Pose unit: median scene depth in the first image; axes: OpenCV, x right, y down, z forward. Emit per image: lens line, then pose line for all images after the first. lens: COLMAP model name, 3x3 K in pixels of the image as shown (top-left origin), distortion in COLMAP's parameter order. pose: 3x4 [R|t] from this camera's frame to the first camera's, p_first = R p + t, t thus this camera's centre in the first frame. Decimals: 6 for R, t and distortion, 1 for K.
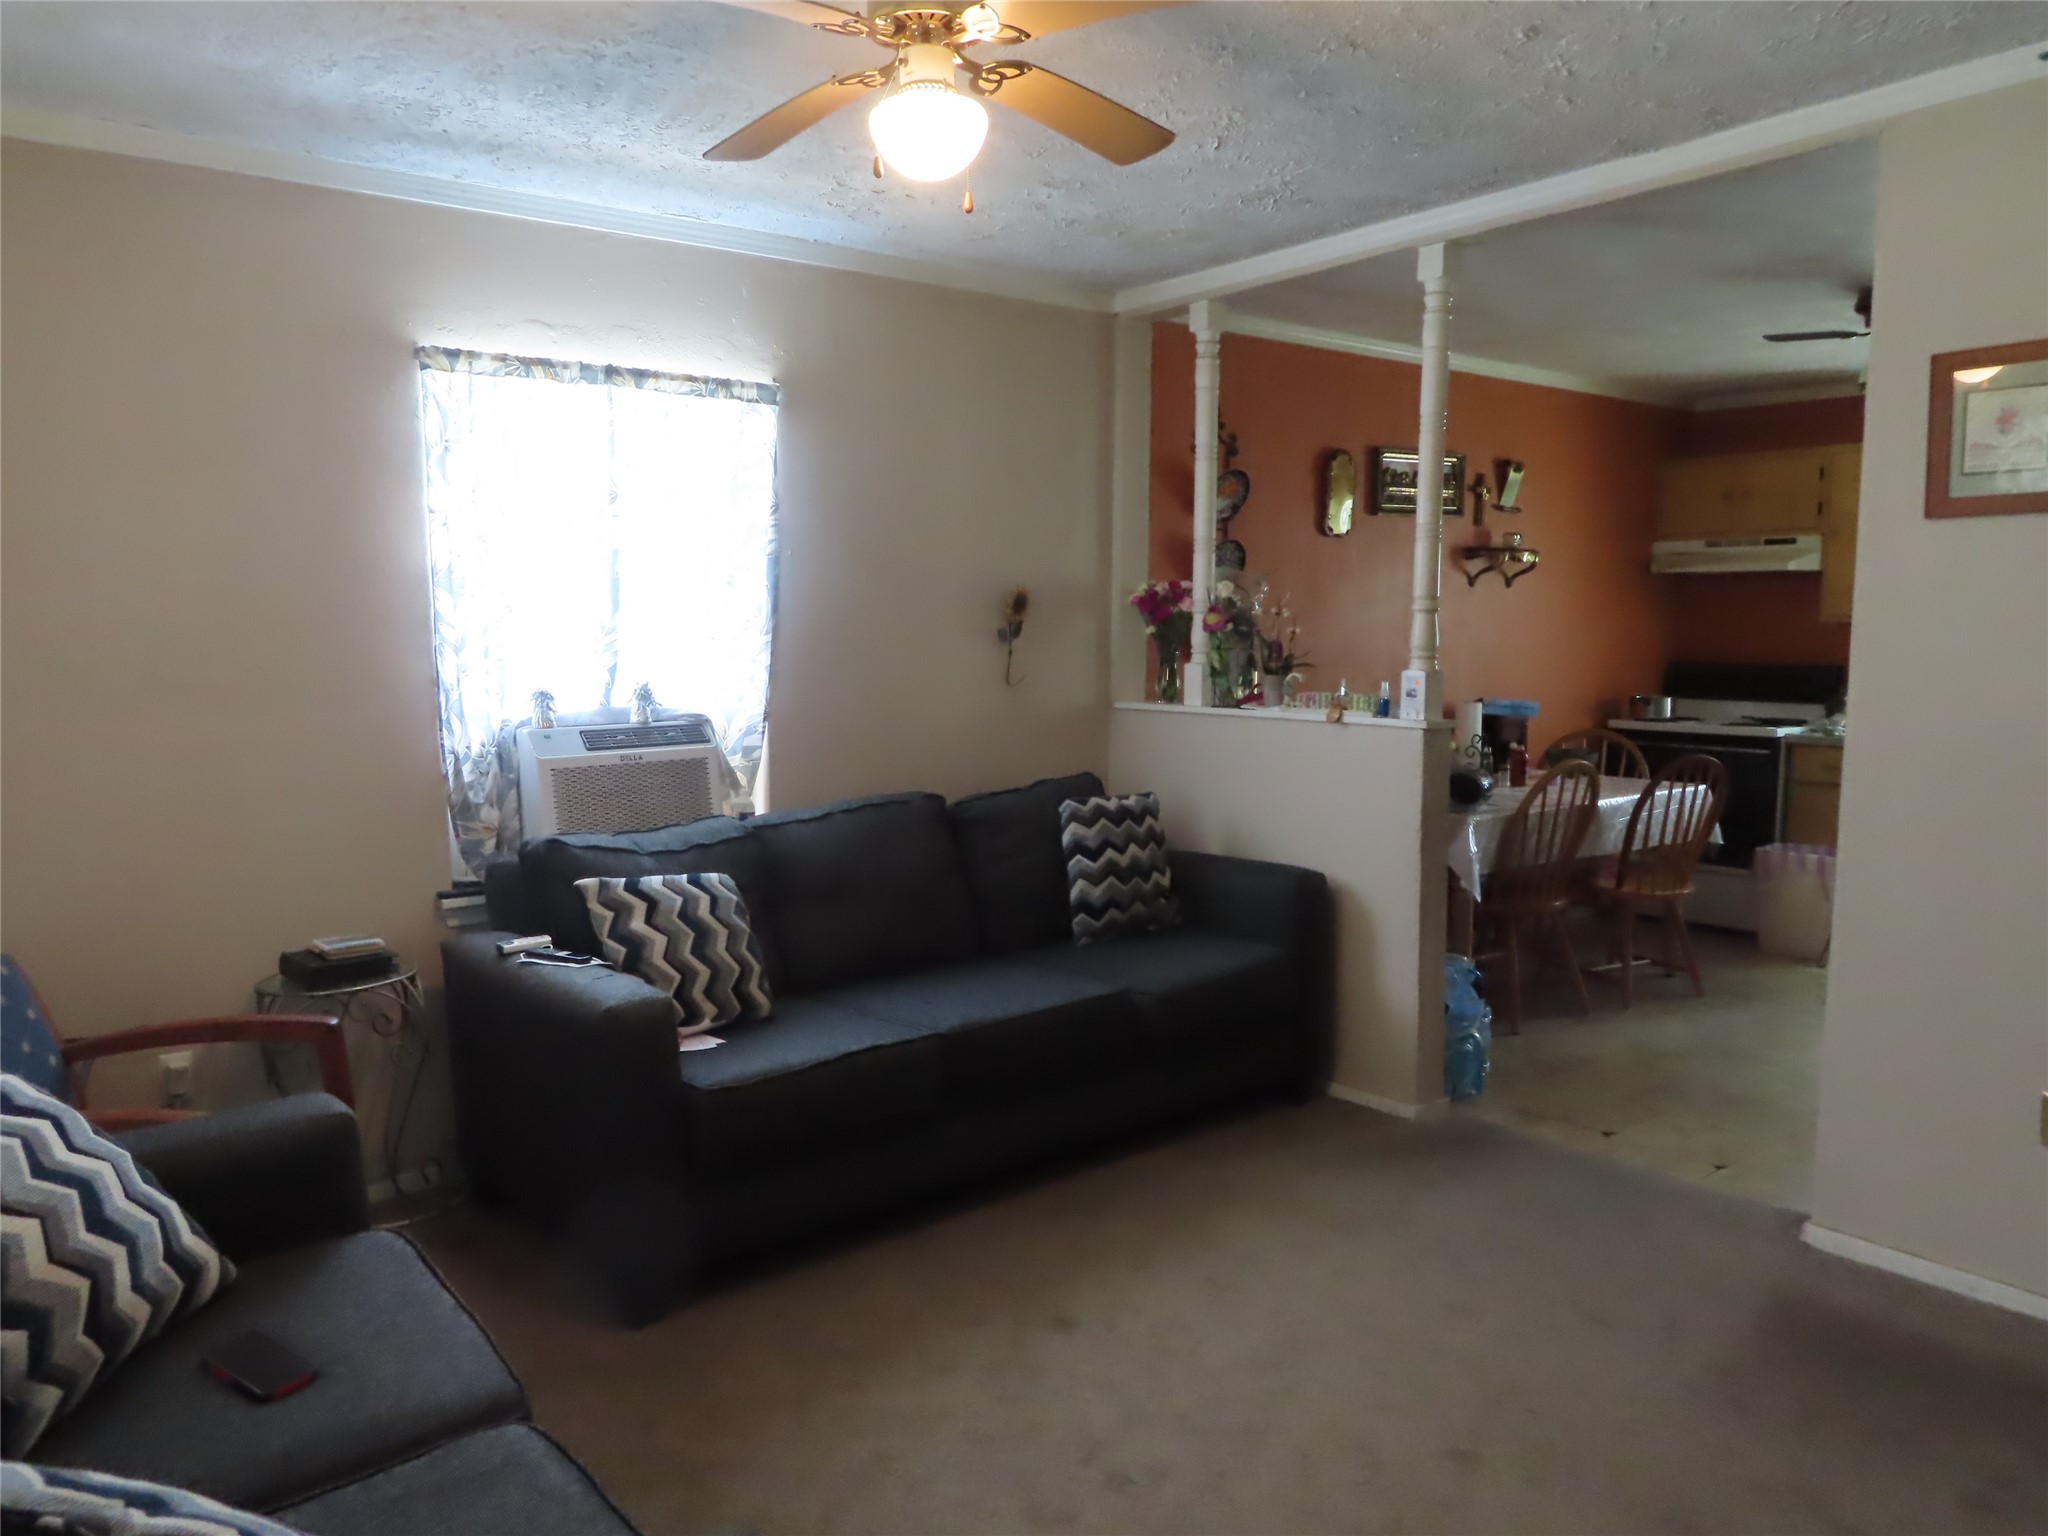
lens RADIAL K [[1563.0, 0, 1024.0], [0, 1563.0, 768.0], [0, 0, 1]] dist [-0.000116, 0.000013]
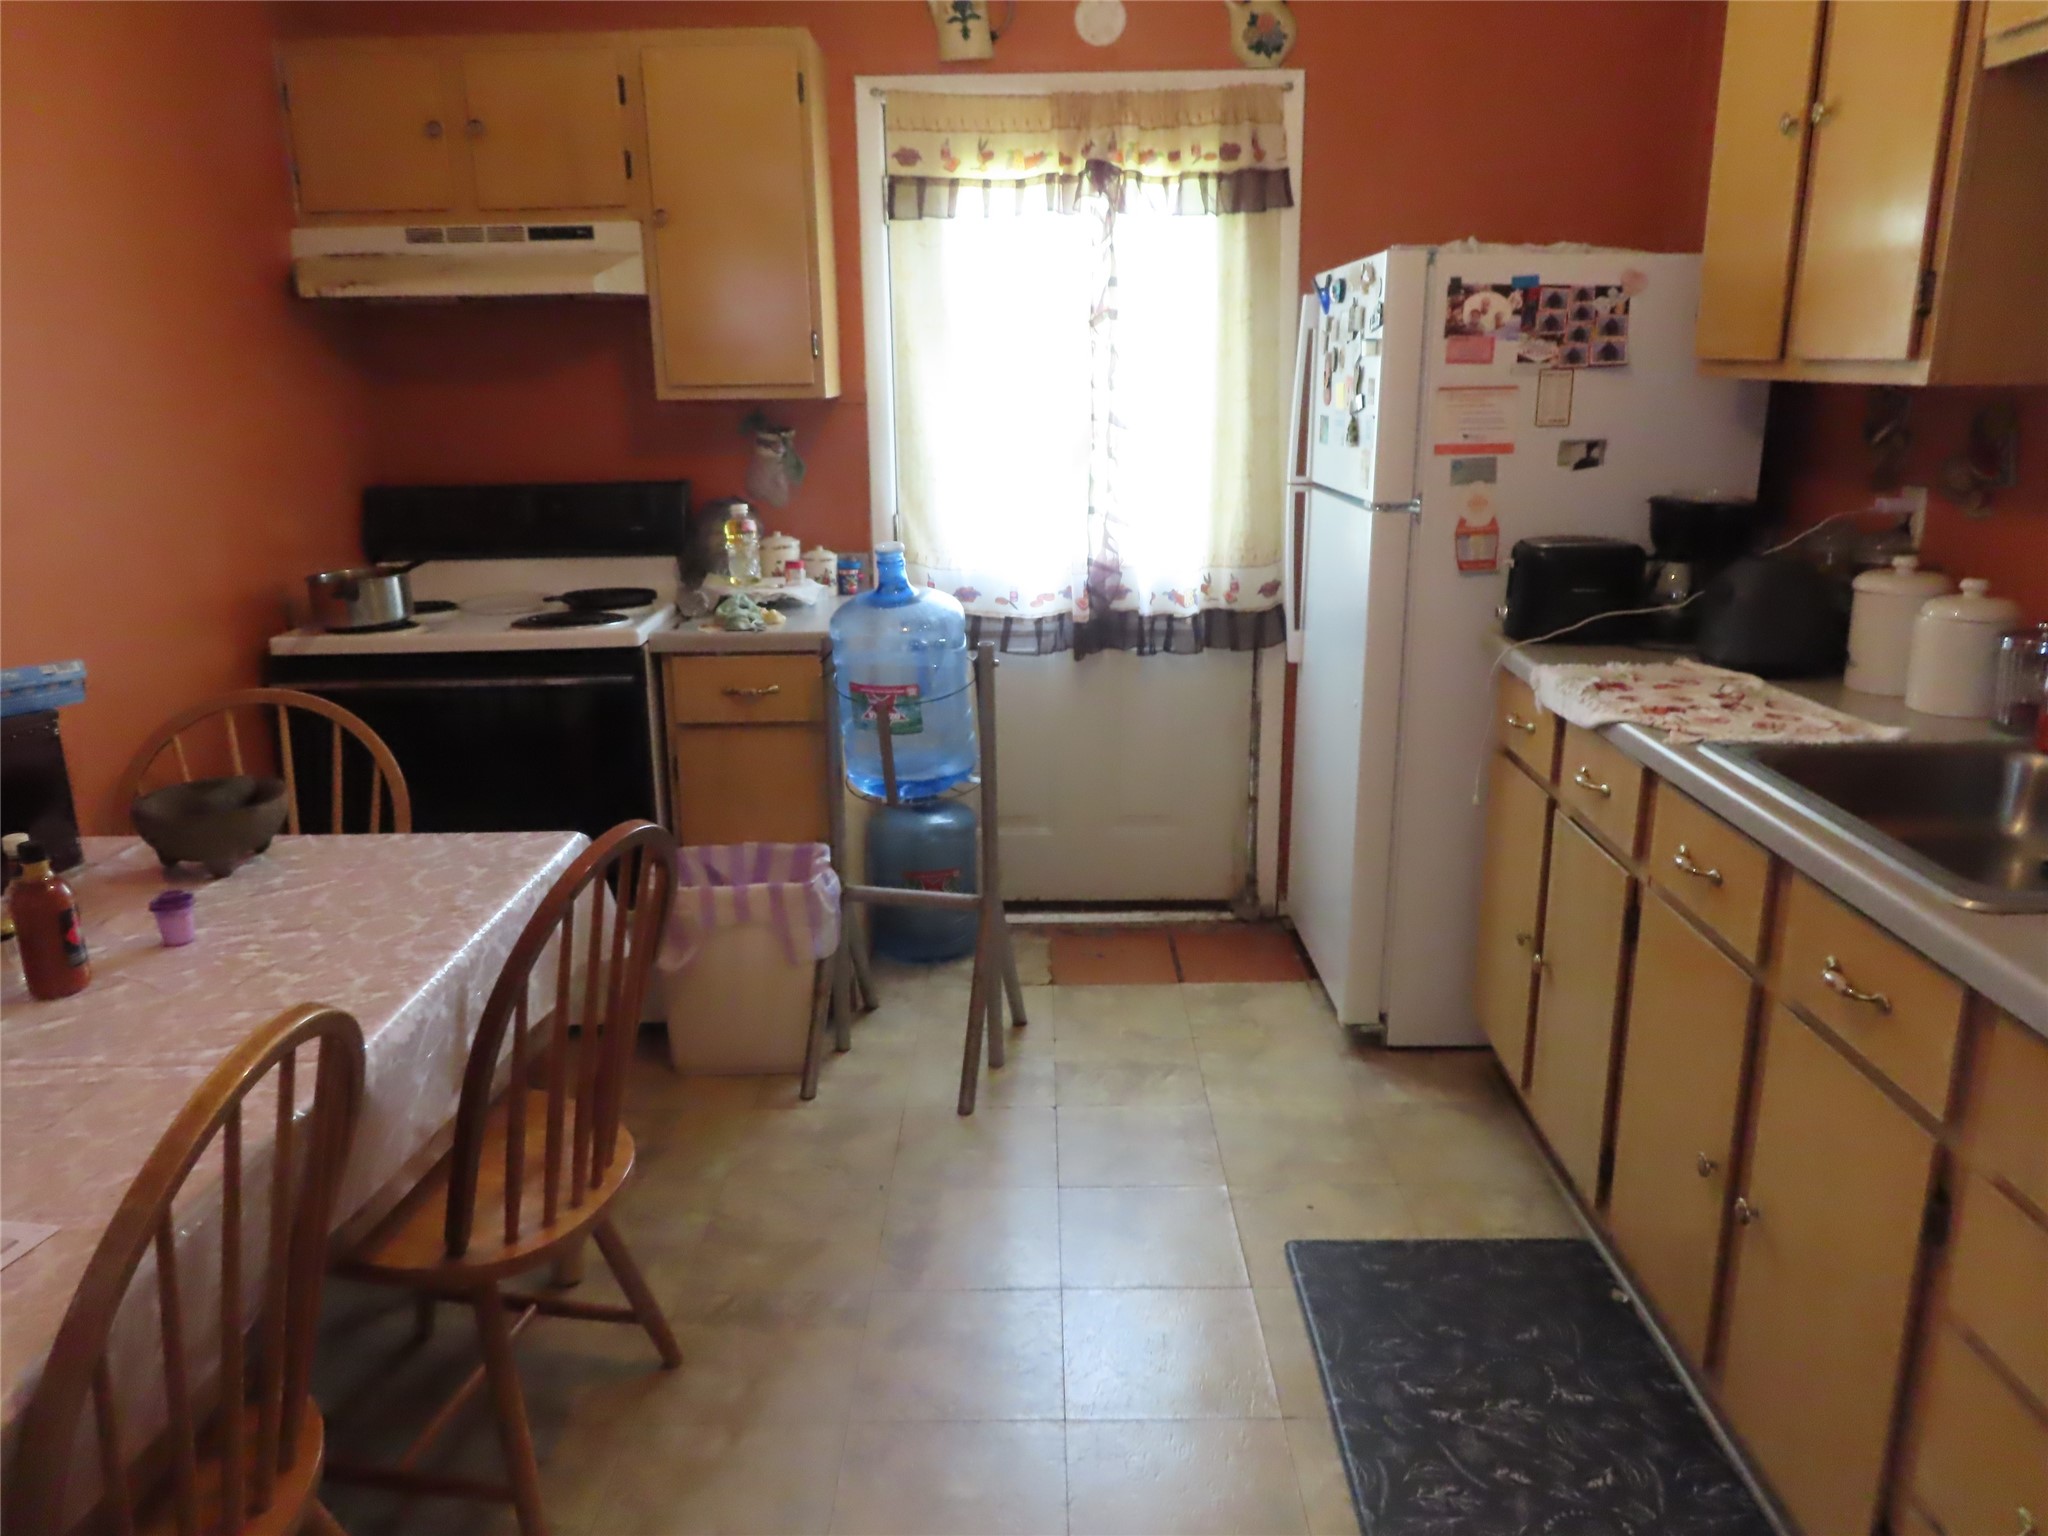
lens RADIAL K [[1563.0, 0, 1024.0], [0, 1563.0, 768.0], [0, 0, 1]] dist [-0.000116, 0.000013]
pose [[0.647927, -0.209576, 0.732303, 0.345424], [0.089358, 0.975679, 0.200165, -0.124841], [-0.756443, -0.064255, 0.650896, 1.051615]]
